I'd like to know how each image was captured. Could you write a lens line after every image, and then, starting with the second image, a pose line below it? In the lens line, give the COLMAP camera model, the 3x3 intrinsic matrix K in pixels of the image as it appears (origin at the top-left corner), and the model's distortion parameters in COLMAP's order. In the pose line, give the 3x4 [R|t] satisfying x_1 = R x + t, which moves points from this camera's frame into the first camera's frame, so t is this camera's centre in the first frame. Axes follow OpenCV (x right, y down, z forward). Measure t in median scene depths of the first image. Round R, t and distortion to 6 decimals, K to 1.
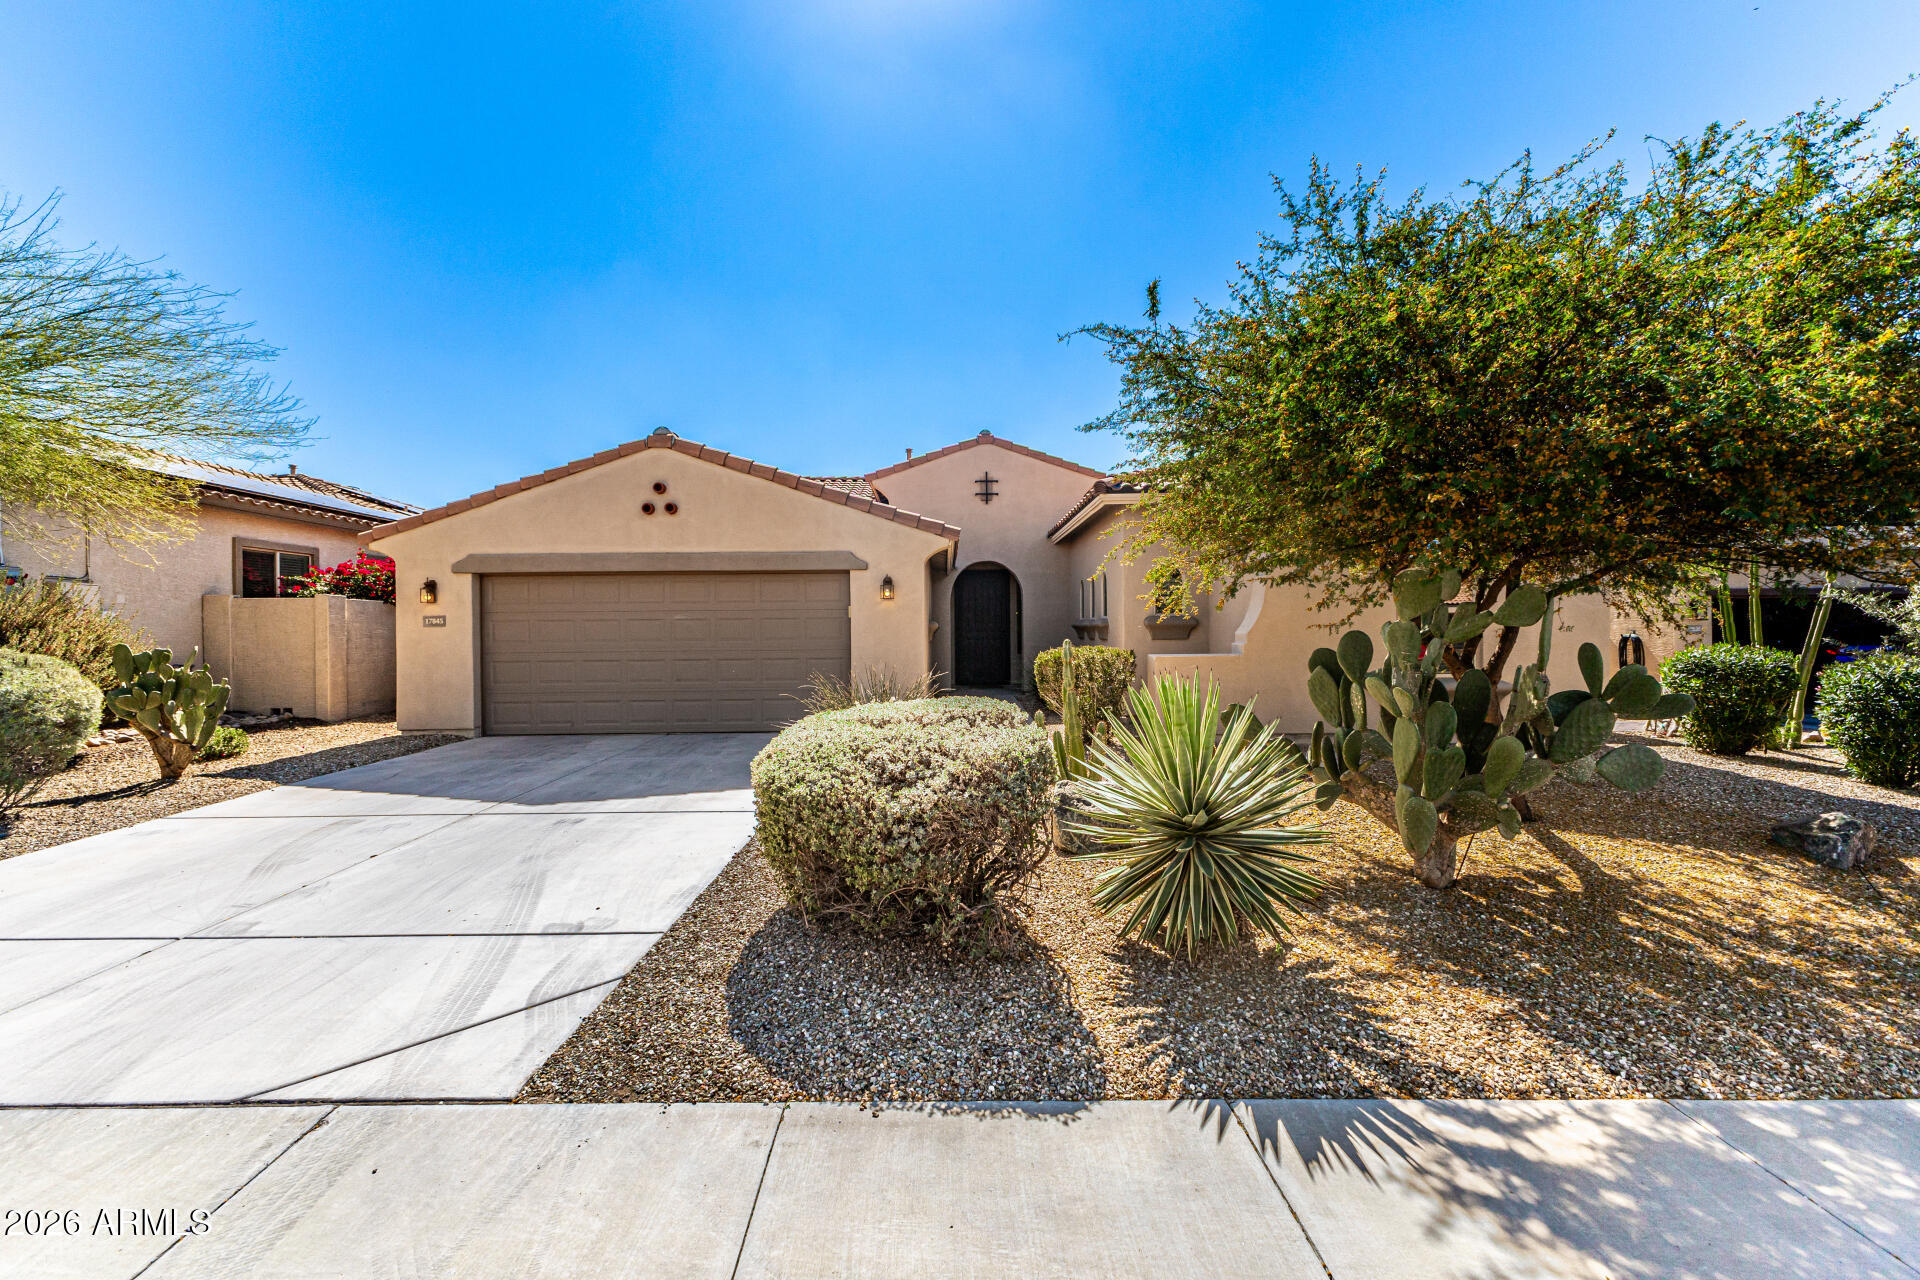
lens RADIAL K [[824.9, 0, 960.0], [0, 824.9, 640.0], [0, 0, 1]] dist [0.010873, -0.000059]
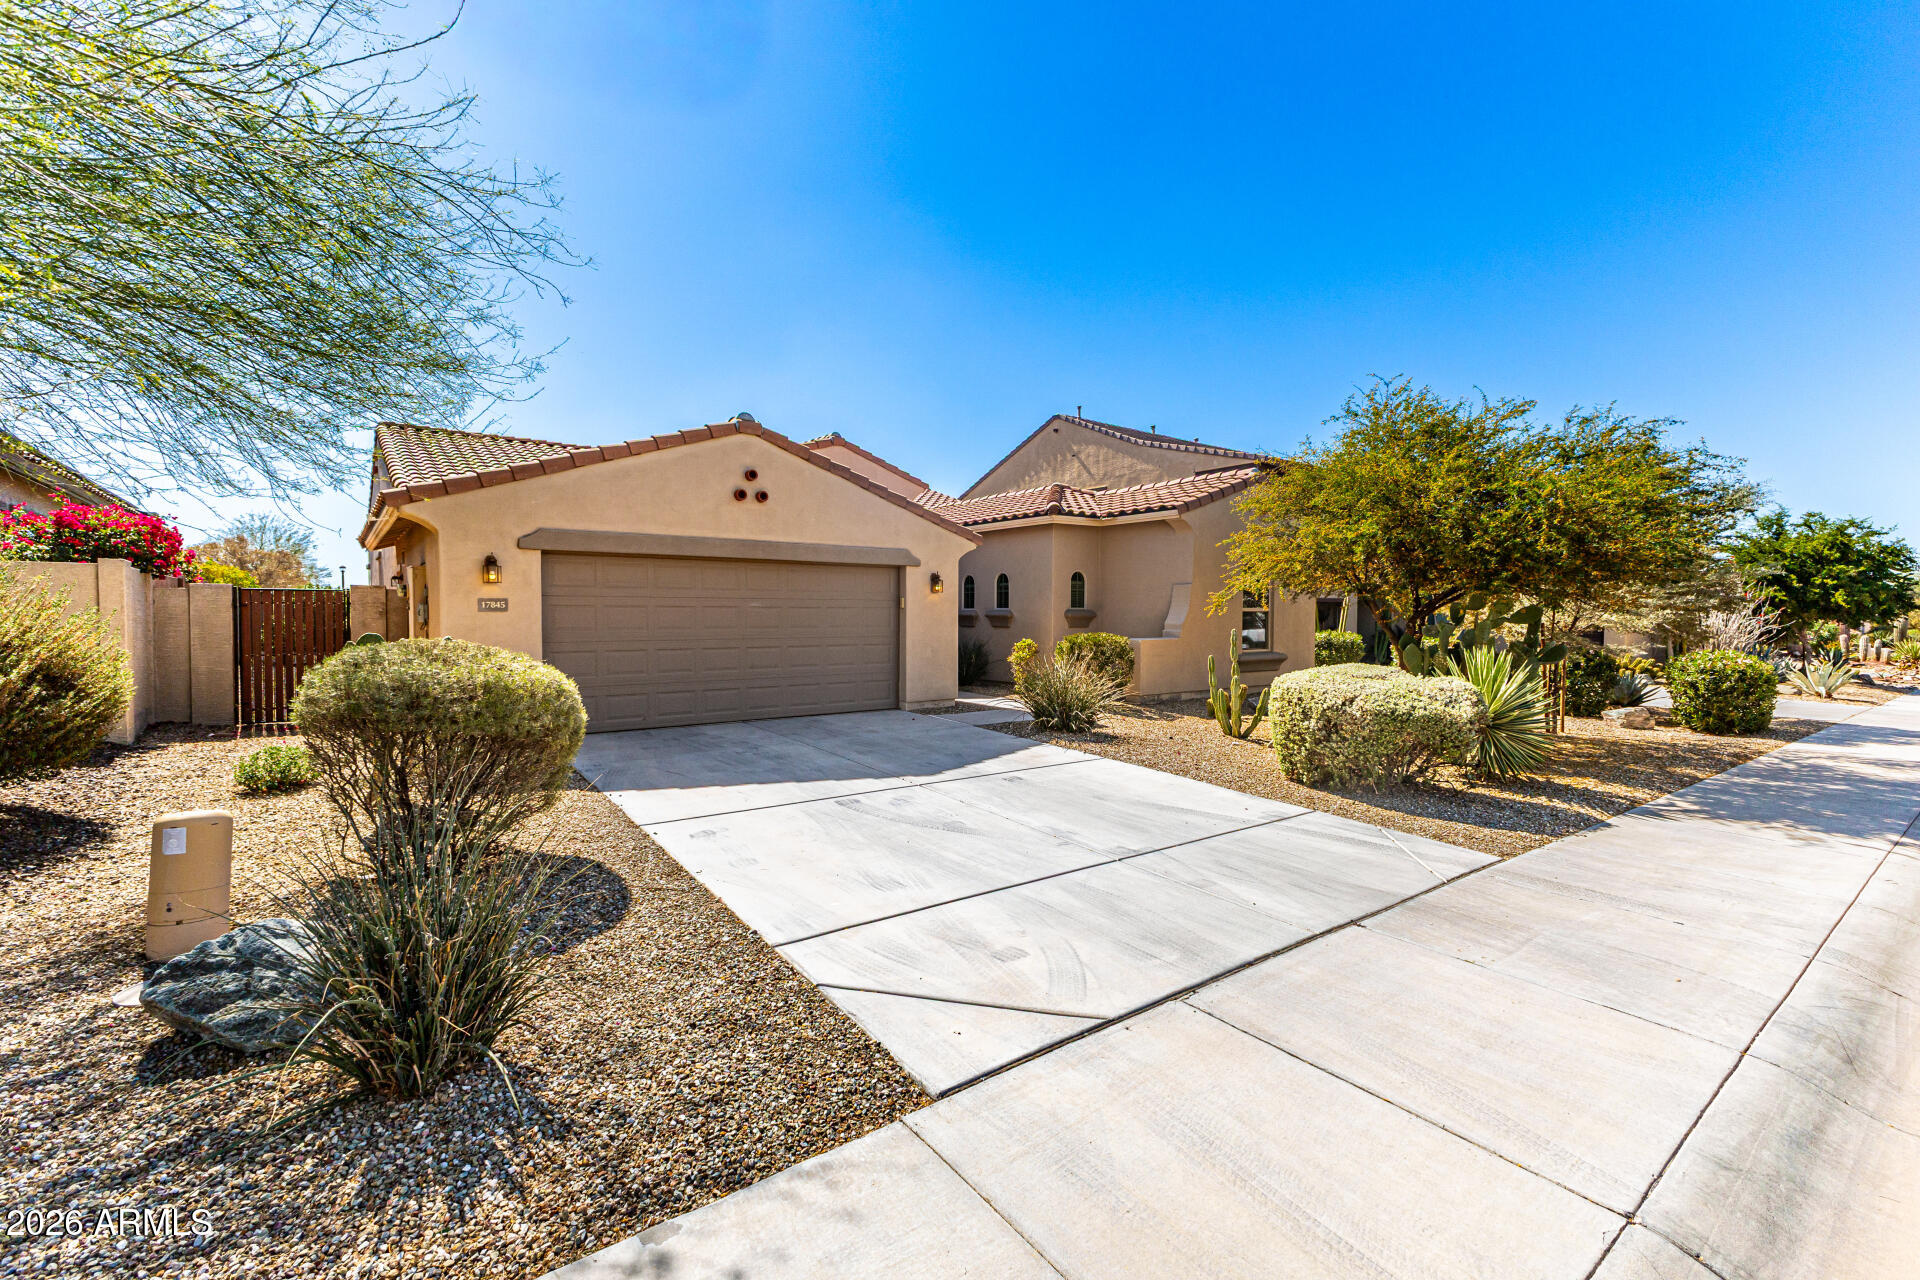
lens RADIAL K [[824.9, 0, 960.0], [0, 824.9, 640.0], [0, 0, 1]] dist [0.010873, -0.000059]
pose [[0.810678, -0.006997, 0.585451, -0.739571], [-0.001726, 0.999896, 0.014341, 0.000097], [-0.585490, -0.012636, 0.810581, 0.043731]]
